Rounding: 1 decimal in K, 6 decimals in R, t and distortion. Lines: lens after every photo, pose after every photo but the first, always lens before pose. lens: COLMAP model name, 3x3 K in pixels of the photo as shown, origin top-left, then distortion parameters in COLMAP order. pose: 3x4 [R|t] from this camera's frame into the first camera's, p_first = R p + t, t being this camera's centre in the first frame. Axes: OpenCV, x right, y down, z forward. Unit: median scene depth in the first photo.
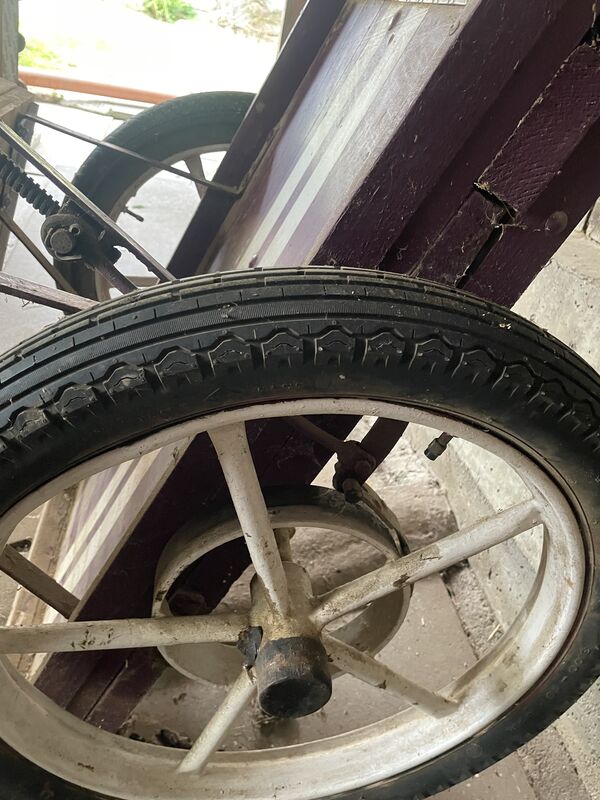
lens RADIAL K [[610.5, 0, 306.2], [0, 610.5, 399.1], [0, 0, 1]] dist [0.093753, -0.124681]
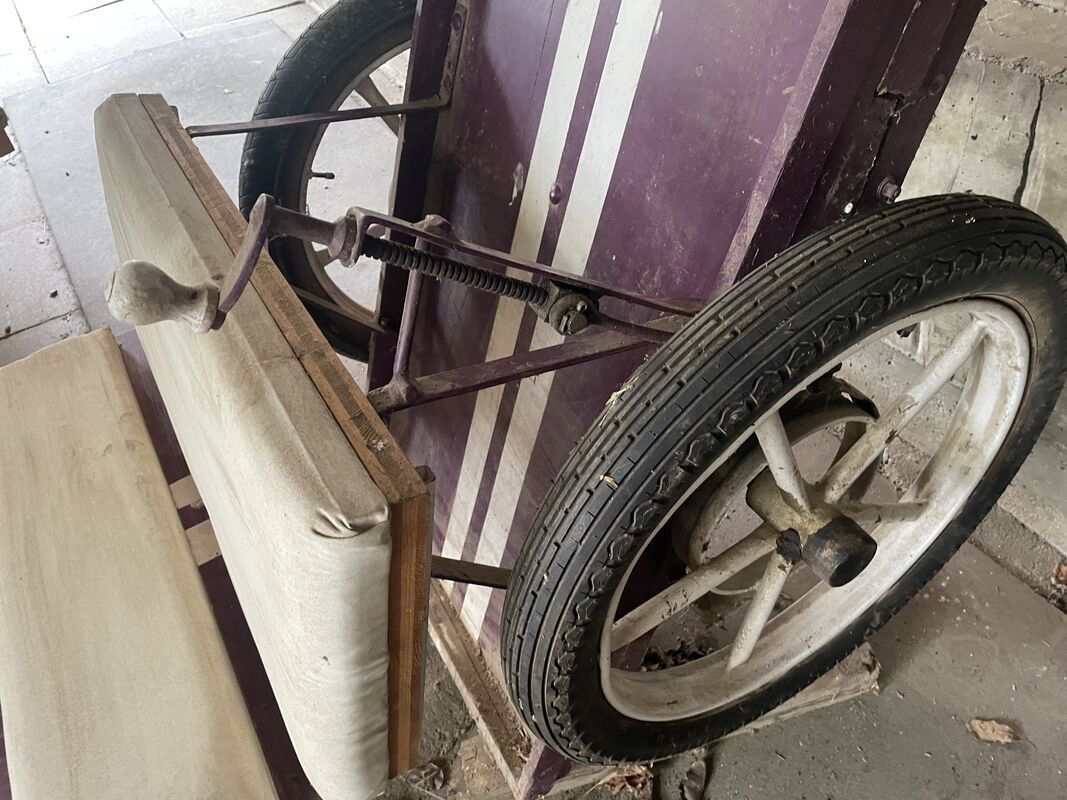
lens RADIAL K [[807.6, 0, 530.8], [0, 807.6, 387.6], [0, 0, 1]] dist [0.083222, -0.112151]
pose [[0.891165, -0.450497, 0.053638, -0.356555], [0.426623, 0.872359, 0.238710, -0.316533], [-0.154330, -0.189846, 0.969608, -0.240695]]
